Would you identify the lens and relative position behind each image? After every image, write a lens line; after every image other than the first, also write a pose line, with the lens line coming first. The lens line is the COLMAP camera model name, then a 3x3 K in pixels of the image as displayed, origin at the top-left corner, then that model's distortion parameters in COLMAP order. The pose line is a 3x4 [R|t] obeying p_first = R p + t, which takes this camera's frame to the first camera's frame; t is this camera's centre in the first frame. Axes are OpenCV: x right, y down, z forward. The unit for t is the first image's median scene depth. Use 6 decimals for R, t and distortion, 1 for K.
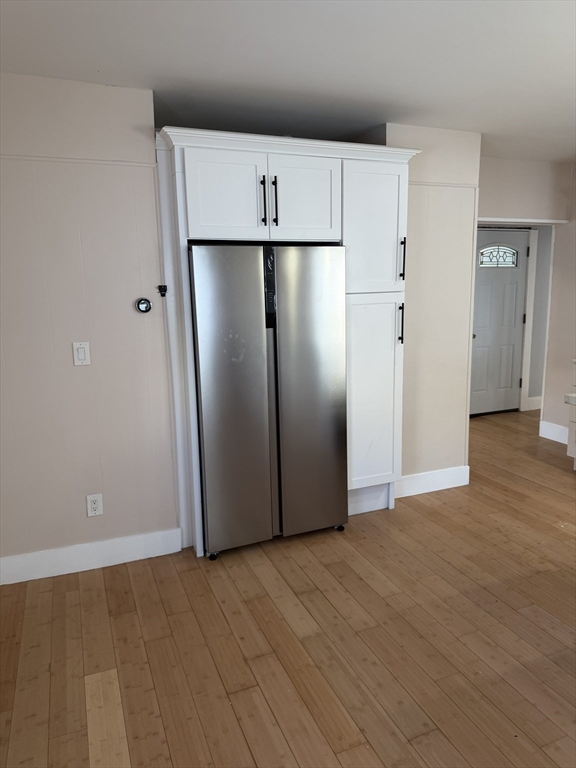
lens RADIAL K [[536.4, 0, 292.3], [0, 536.4, 381.9], [0, 0, 1]] dist [0.034794, -0.046983]
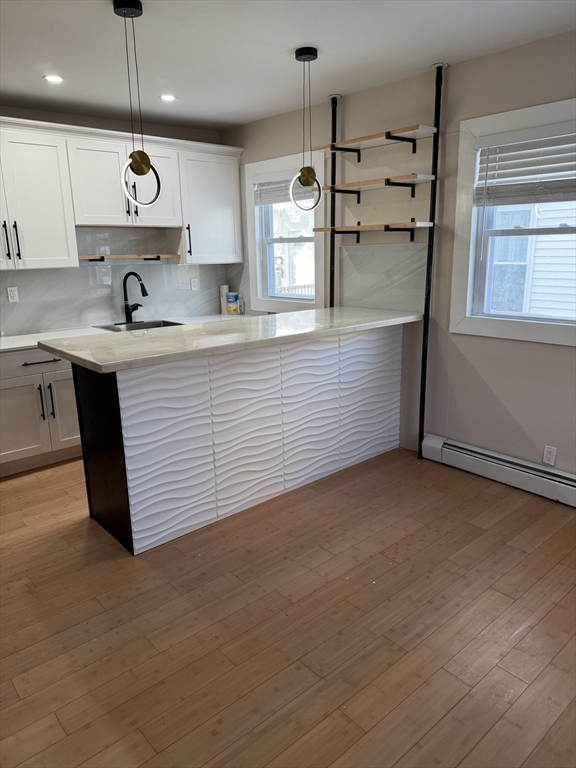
lens RADIAL K [[536.4, 0, 284.5], [0, 536.4, 384.2], [0, 0, 1]] dist [0.034794, -0.046983]
pose [[-0.314549, -0.200821, 0.927755, -0.304124], [0.192063, 0.943686, 0.269387, -0.084088], [-0.929608, 0.262922, -0.258265, 0.582760]]
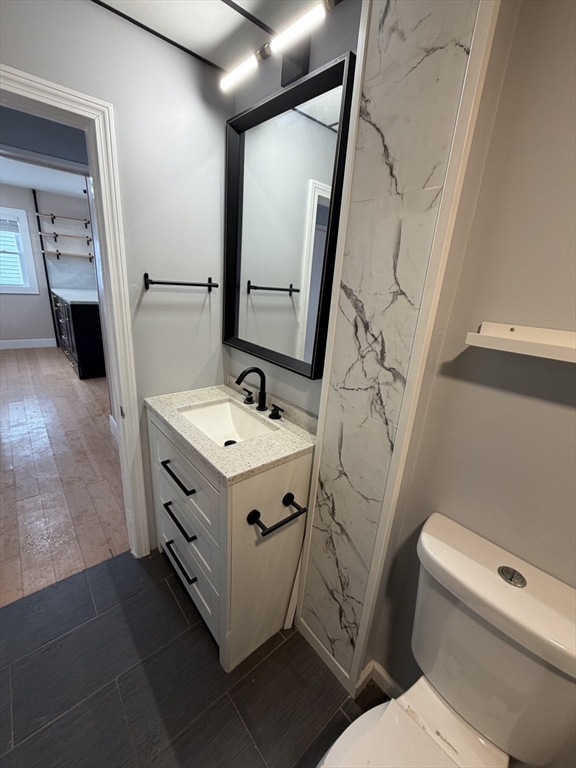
lens RADIAL K [[316.3, 0, 289.4], [0, 316.3, 384.0], [0, 0, 1]] dist [0.000559, 0.000218]
pose [[-0.949276, 0.047066, -0.310903, 0.169186], [-0.111127, 0.874717, 0.471722, -0.336852], [0.294154, 0.482344, -0.825117, 1.886257]]
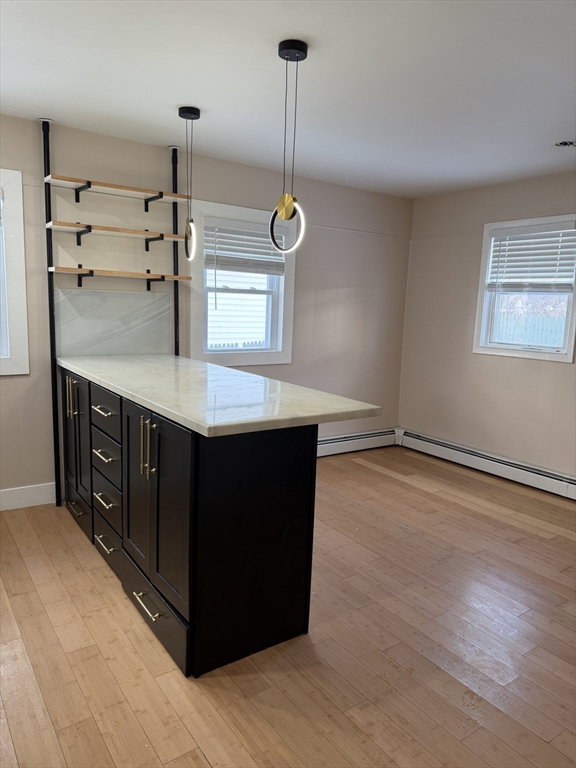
lens RADIAL K [[536.4, 0, 287.6], [0, 536.4, 386.6], [0, 0, 1]] dist [0.034794, -0.046983]
pose [[-0.975217, 0.022170, -0.220135, 0.550166], [-0.052295, 0.943677, 0.326709, -0.203095], [0.214980, 0.330125, -0.919131, 1.143594]]
